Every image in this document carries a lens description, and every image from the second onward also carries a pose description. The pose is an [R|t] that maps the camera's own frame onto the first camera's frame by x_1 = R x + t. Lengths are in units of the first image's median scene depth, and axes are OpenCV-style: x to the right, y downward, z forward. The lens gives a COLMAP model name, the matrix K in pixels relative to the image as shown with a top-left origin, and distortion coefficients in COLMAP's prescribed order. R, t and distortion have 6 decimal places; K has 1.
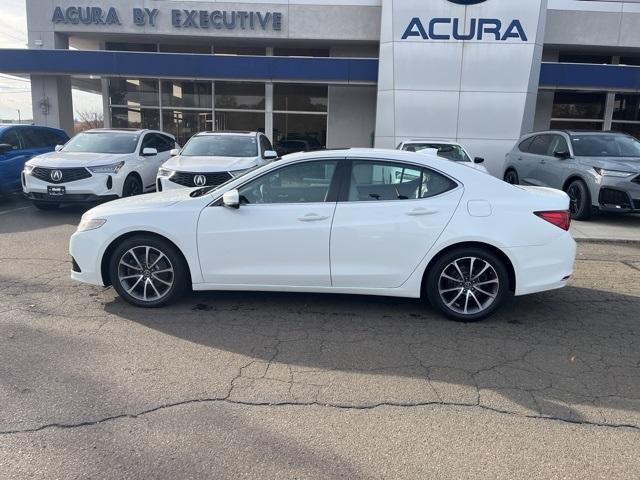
lens RADIAL K [[483.9, 0, 315.6], [0, 483.9, 242.1], [0, 0, 1]] dist [0.076035, -0.099327]
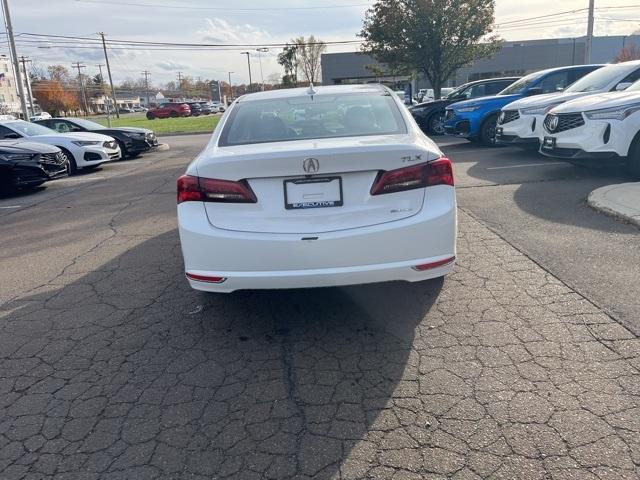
lens RADIAL K [[483.9, 0, 320.0], [0, 483.9, 237.6], [0, 0, 1]] dist [0.076035, -0.099327]
pose [[0.050758, 0.242578, -0.968803, 1.086900], [-0.136846, 0.962593, 0.233853, -0.149502], [0.989291, 0.120707, 0.082055, 1.047979]]
